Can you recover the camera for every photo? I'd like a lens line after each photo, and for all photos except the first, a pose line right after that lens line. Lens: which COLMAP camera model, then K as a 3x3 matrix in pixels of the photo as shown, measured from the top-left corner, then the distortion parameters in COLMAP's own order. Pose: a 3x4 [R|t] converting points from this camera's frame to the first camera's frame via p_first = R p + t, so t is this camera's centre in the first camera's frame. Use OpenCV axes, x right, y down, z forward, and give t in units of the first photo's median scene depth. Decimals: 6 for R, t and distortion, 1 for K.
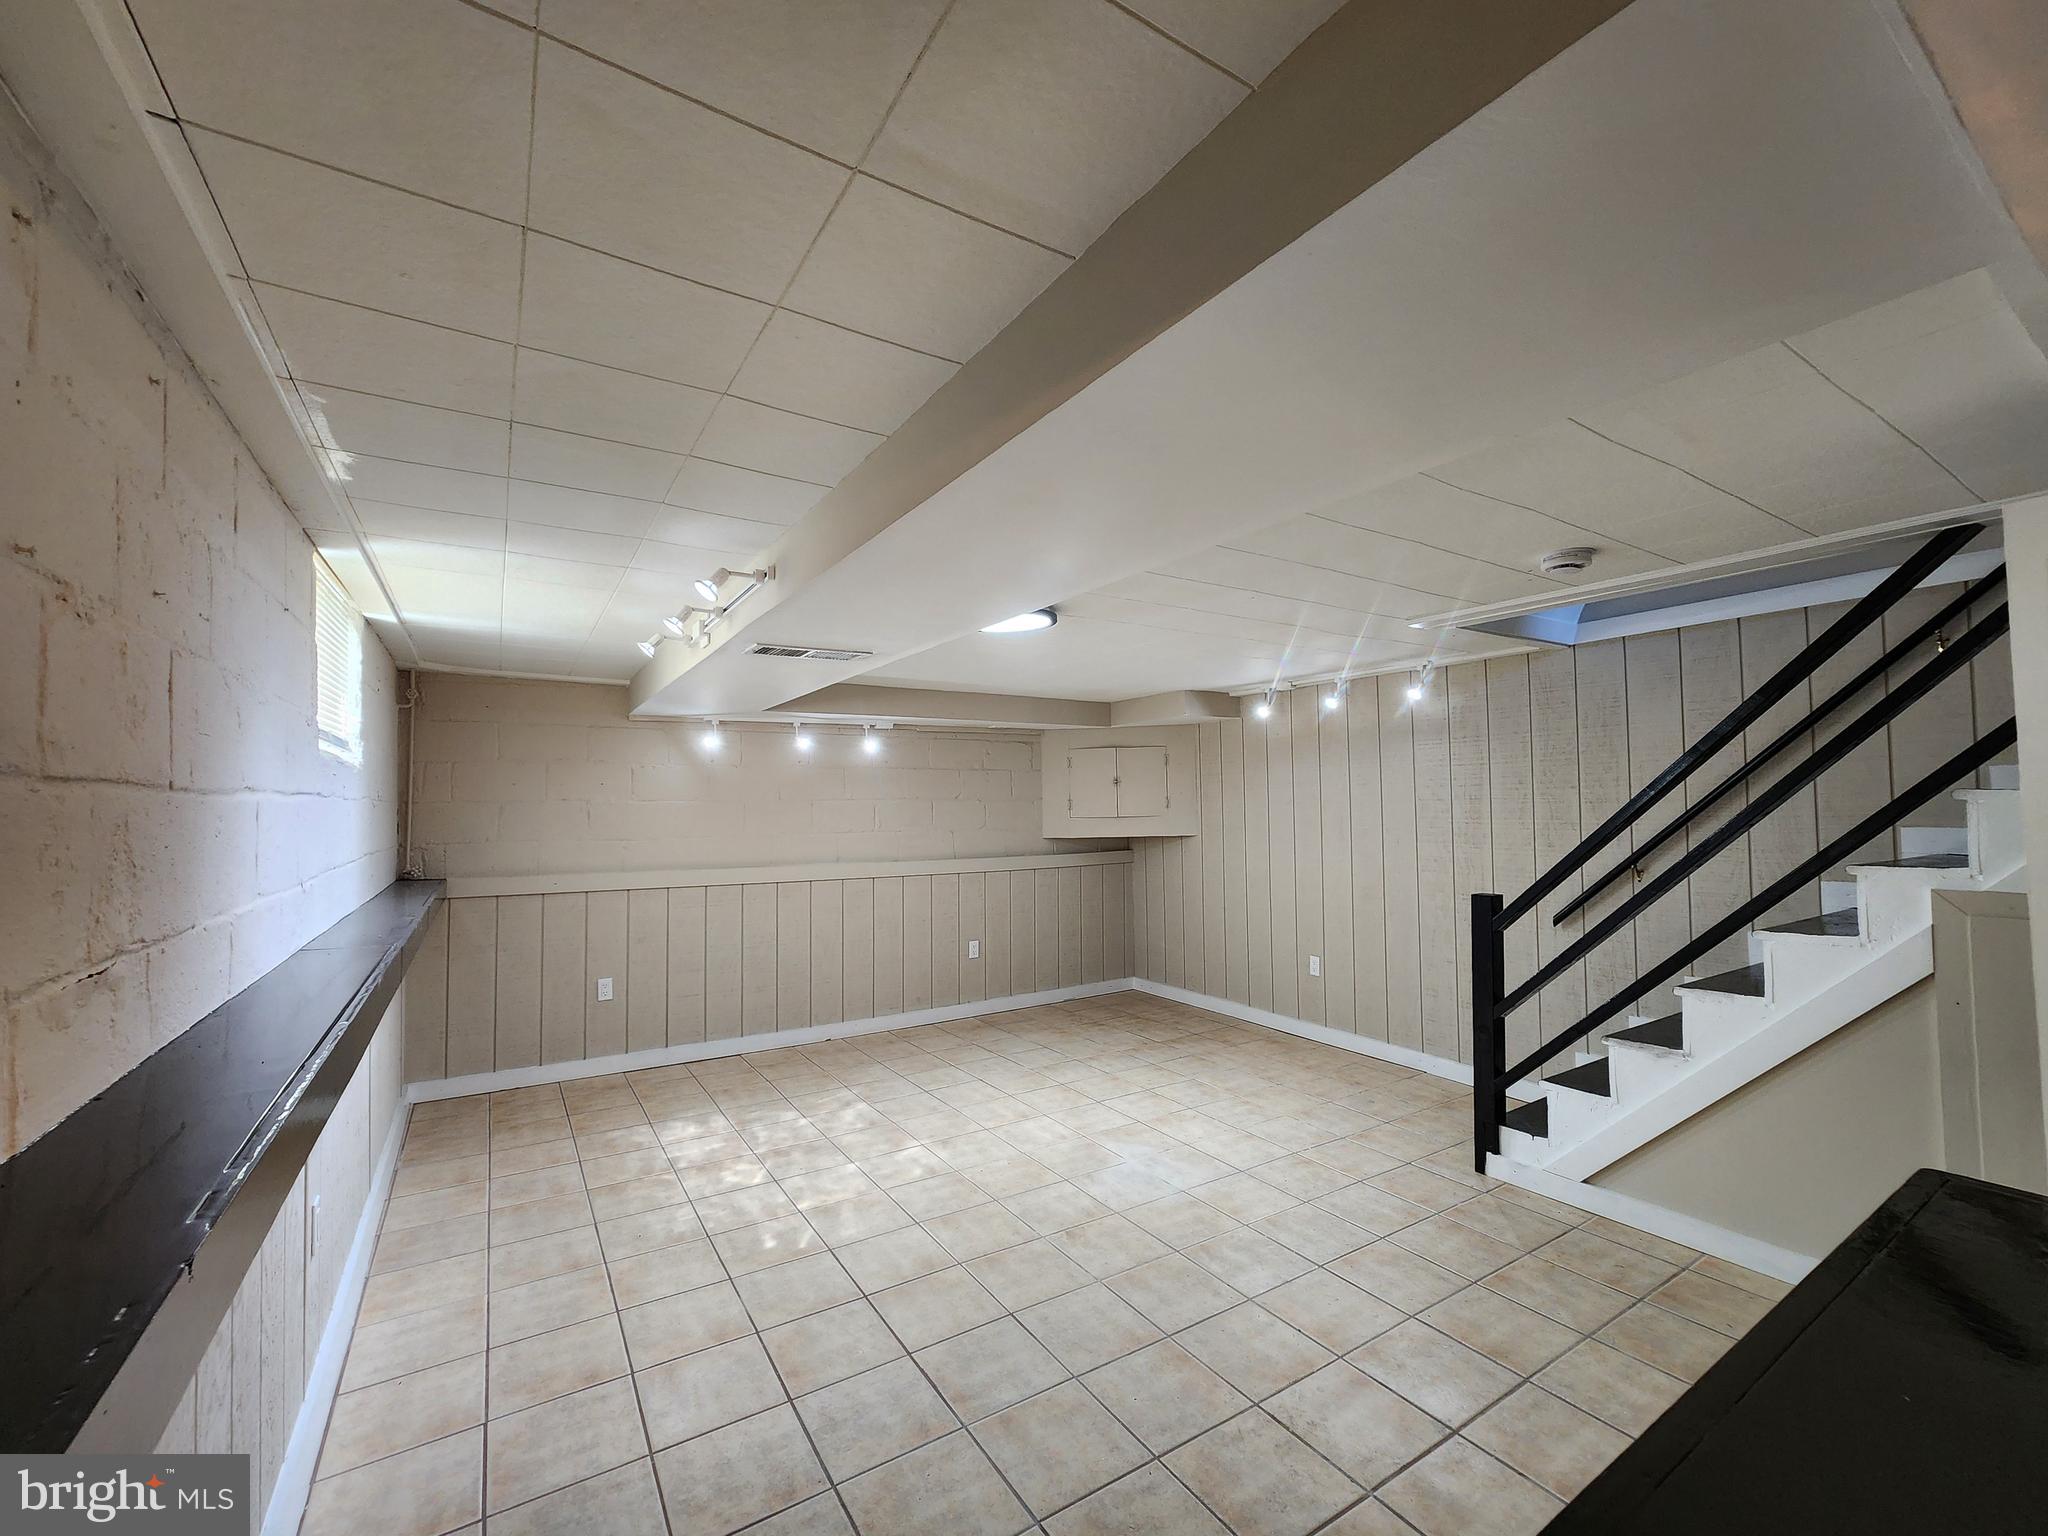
lens RADIAL K [[845.2, 0, 1039.0], [0, 845.2, 776.5], [0, 0, 1]] dist [-0.002741, 0.001780]
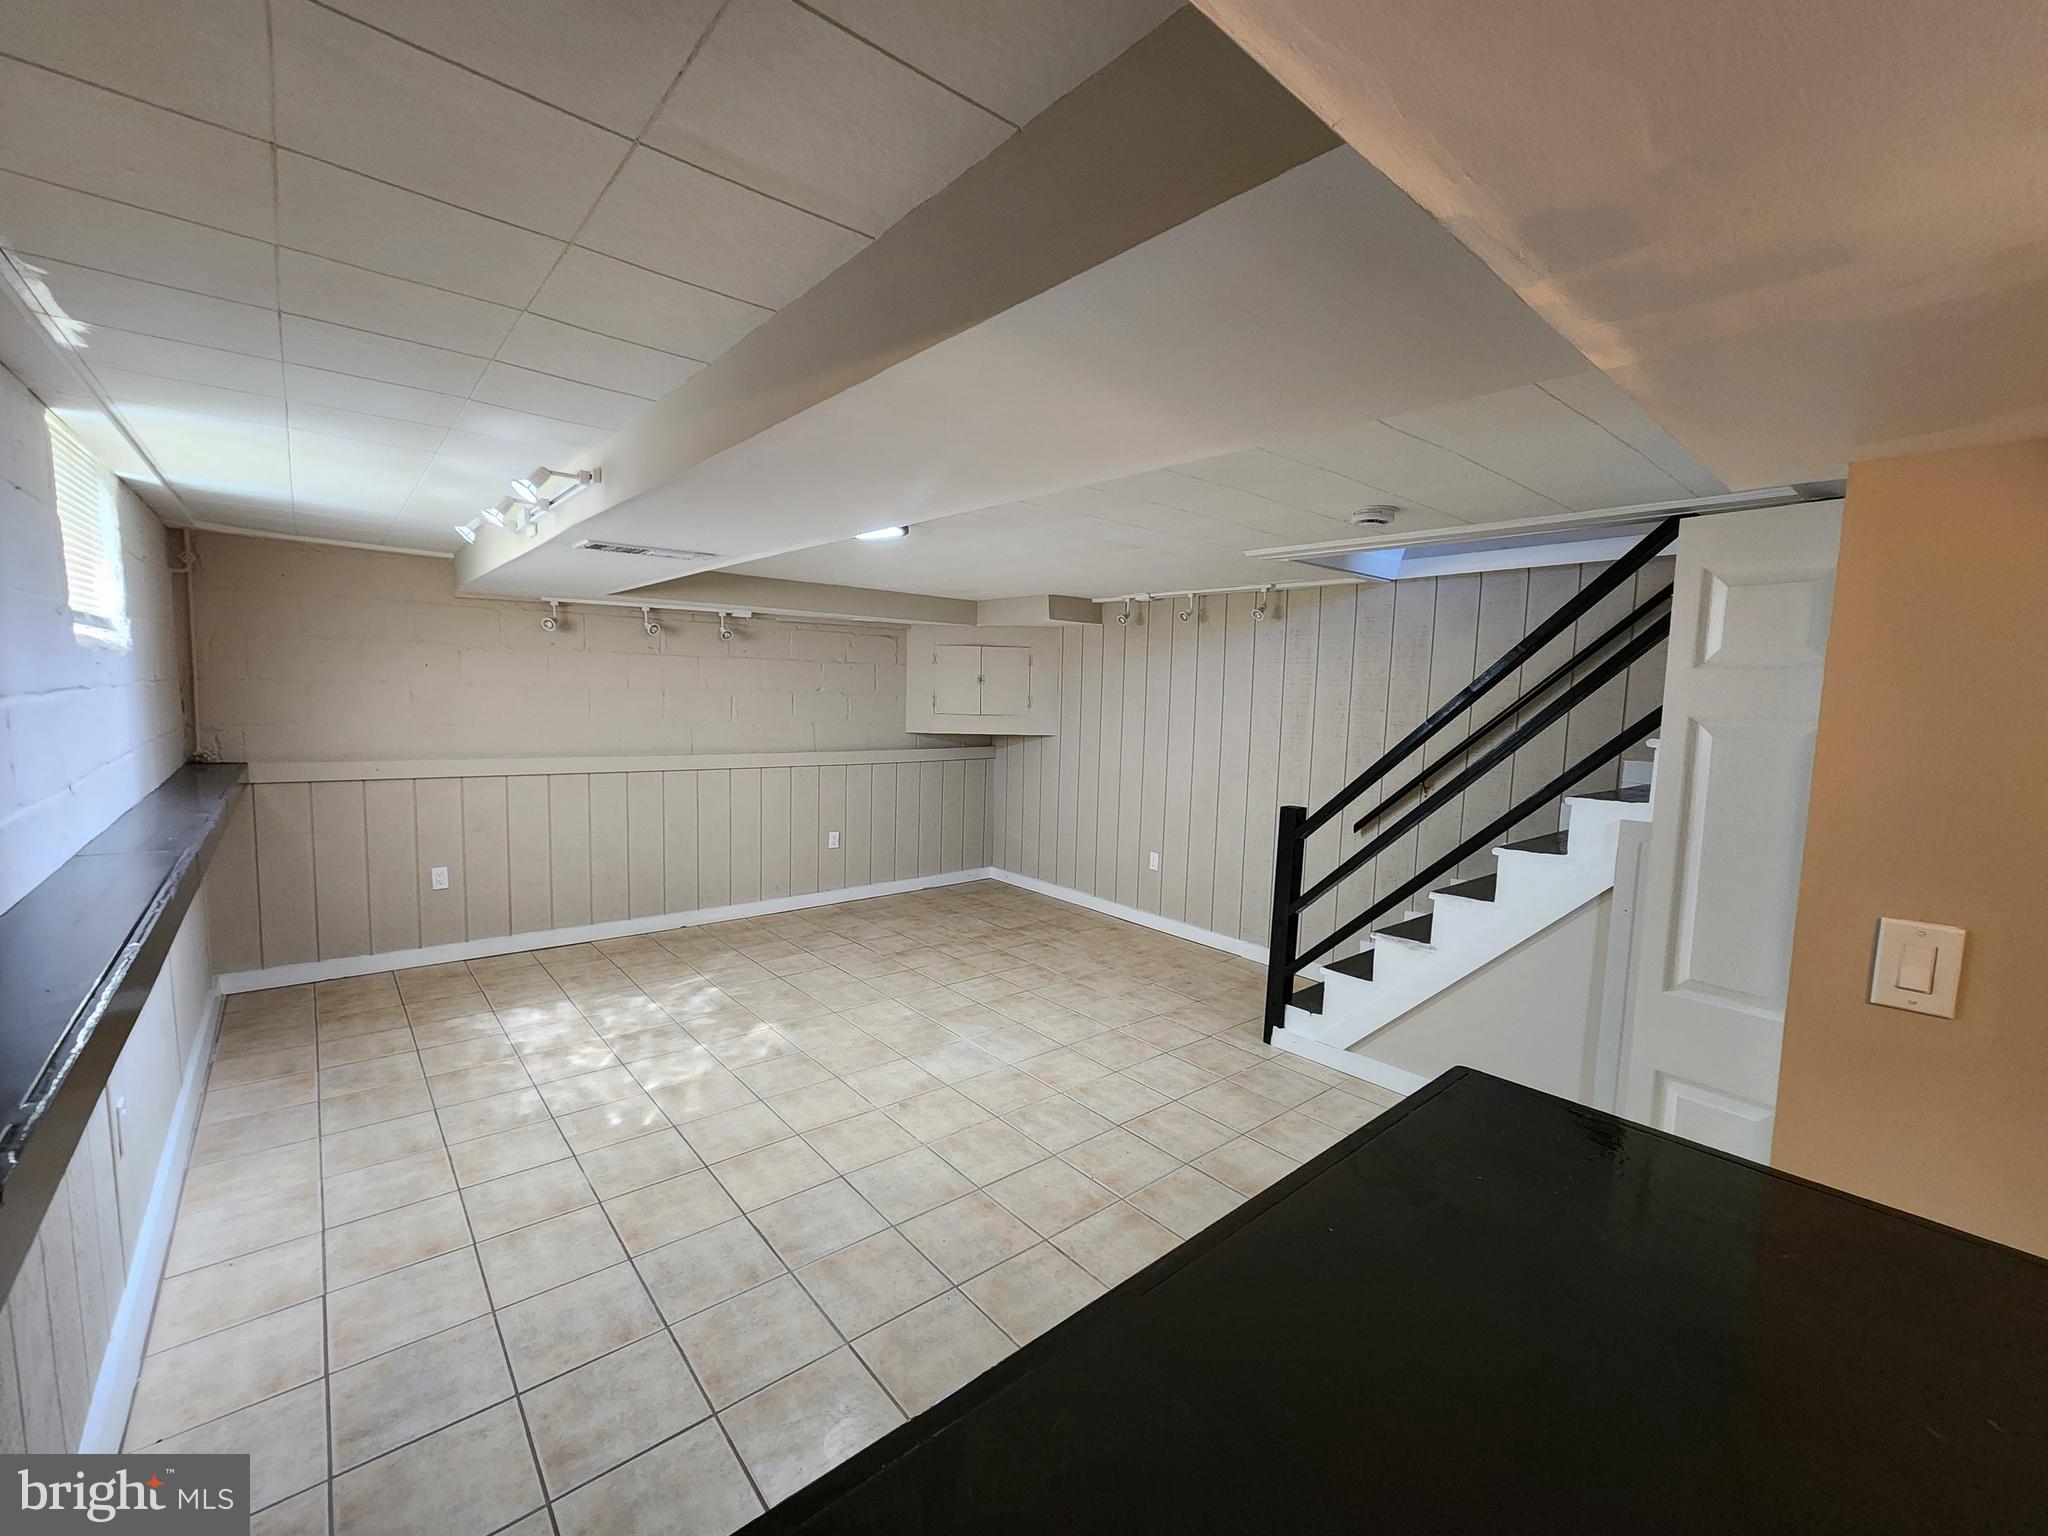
lens RADIAL K [[845.2, 0, 1041.2], [0, 845.2, 772.5], [0, 0, 1]] dist [-0.002741, 0.001780]
pose [[0.989328, 0.026121, 0.143344, 0.041376], [-0.045202, 0.990282, 0.131522, -0.040211], [-0.138516, -0.136598, 0.980895, -0.047370]]
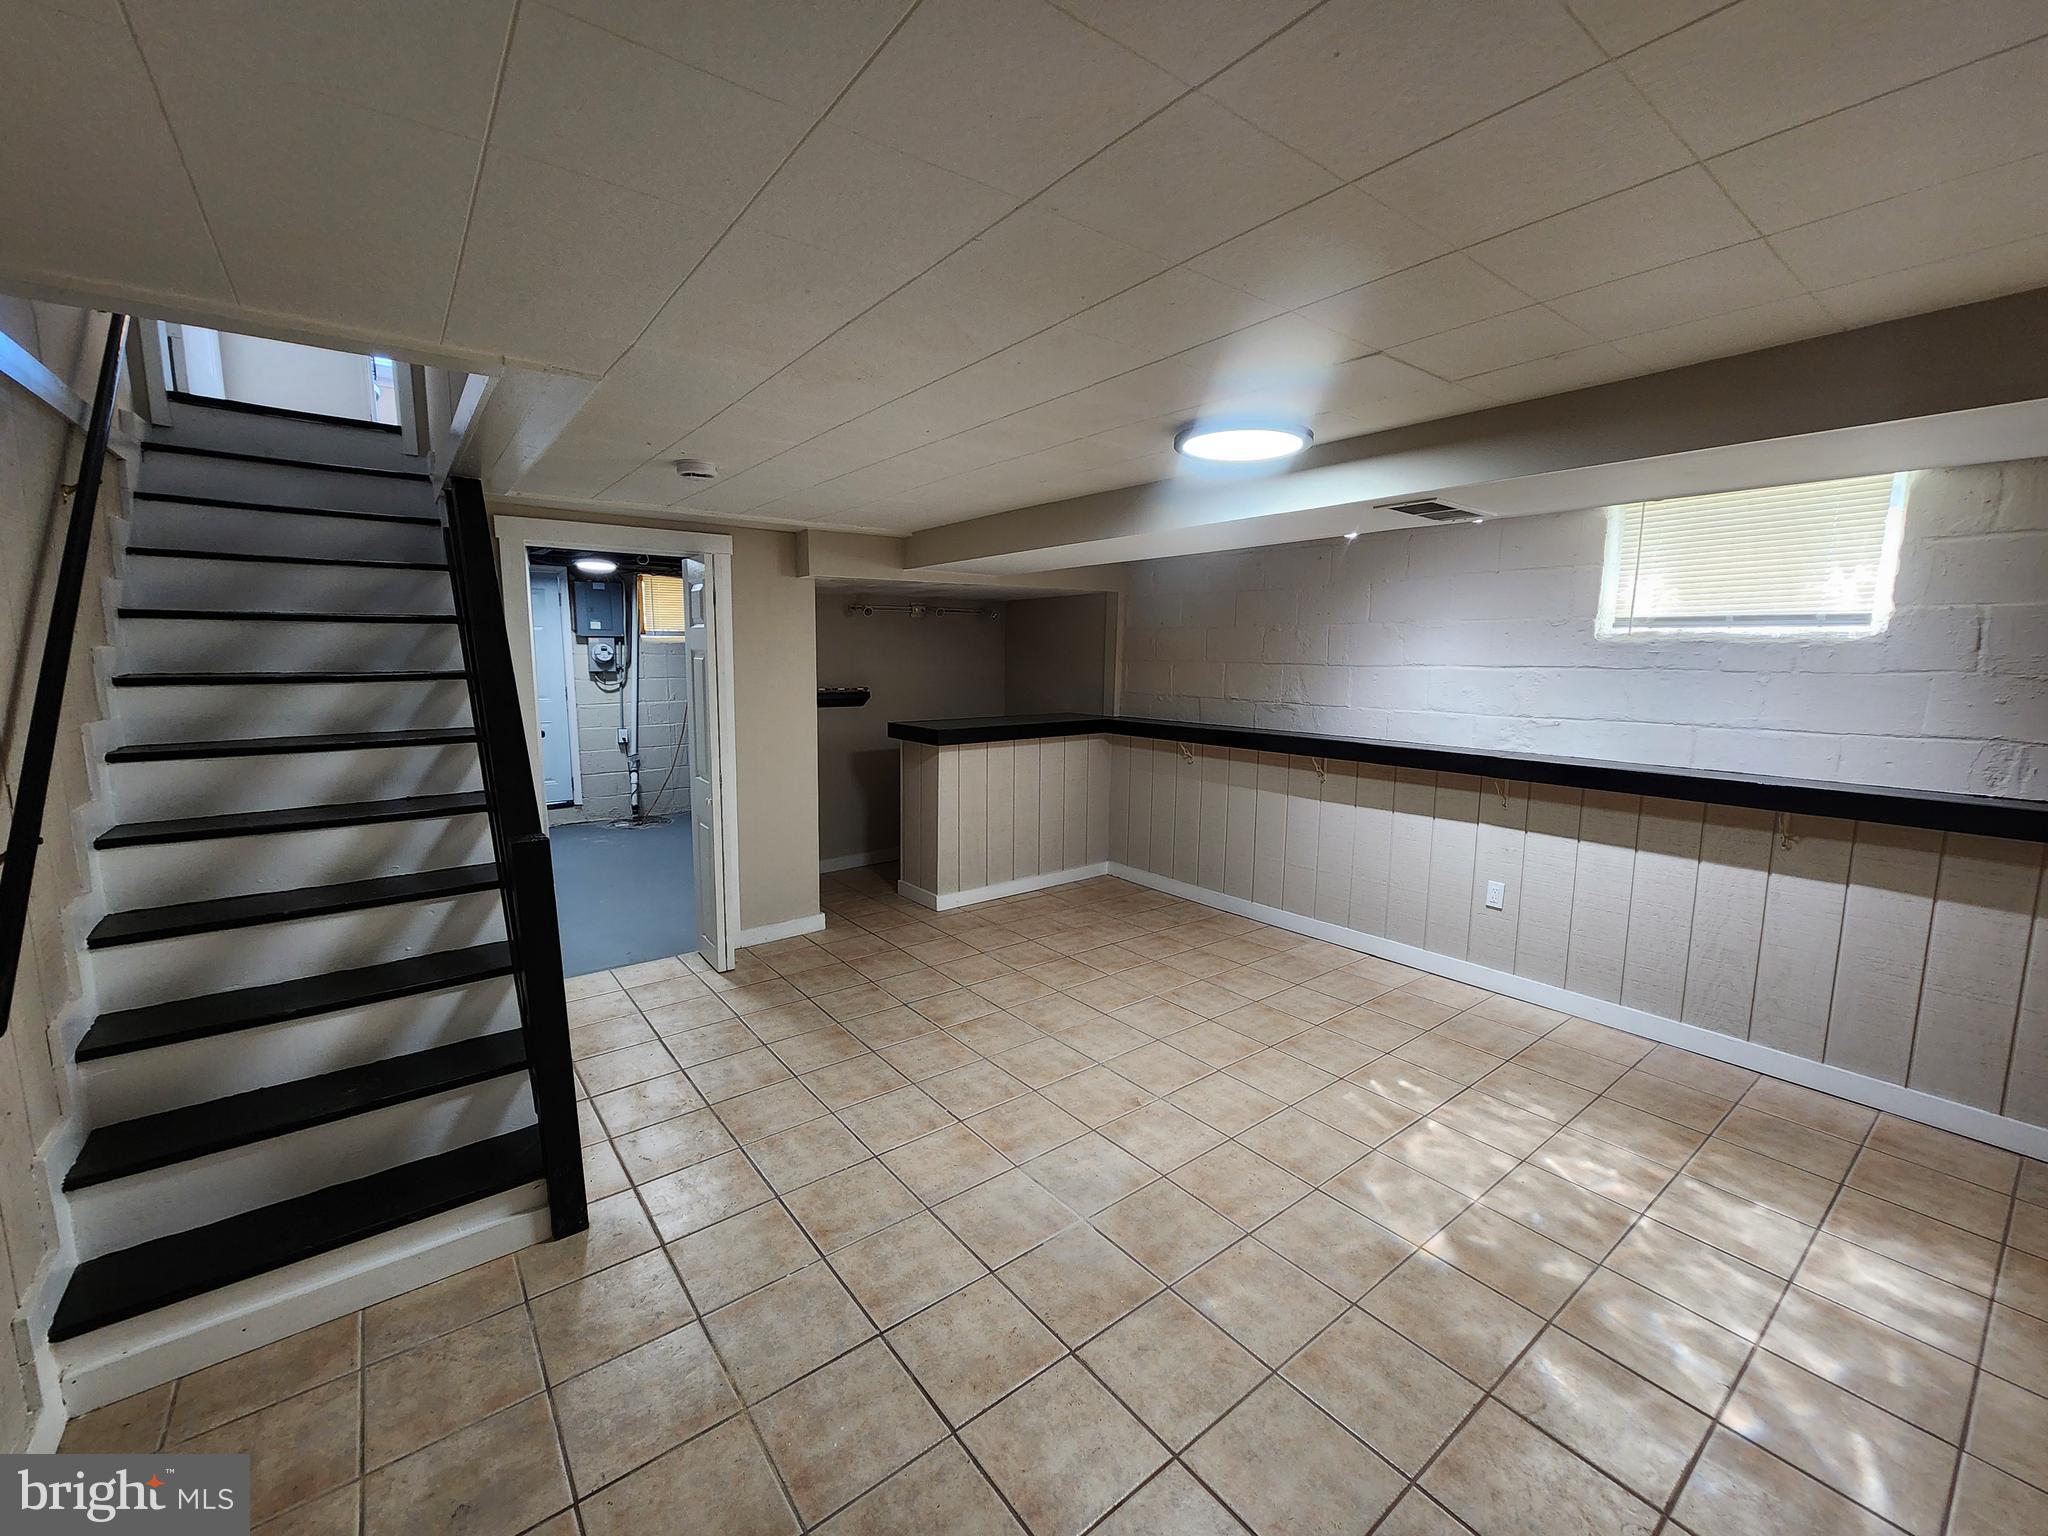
lens RADIAL K [[845.2, 0, 1028.4], [0, 845.2, 759.6], [0, 0, 1]] dist [-0.002741, 0.001780]
pose [[-0.996930, 0.014388, -0.076963, 0.217401], [0.007189, 0.995639, 0.093015, 0.026040], [0.077965, 0.092176, -0.992686, 1.781223]]
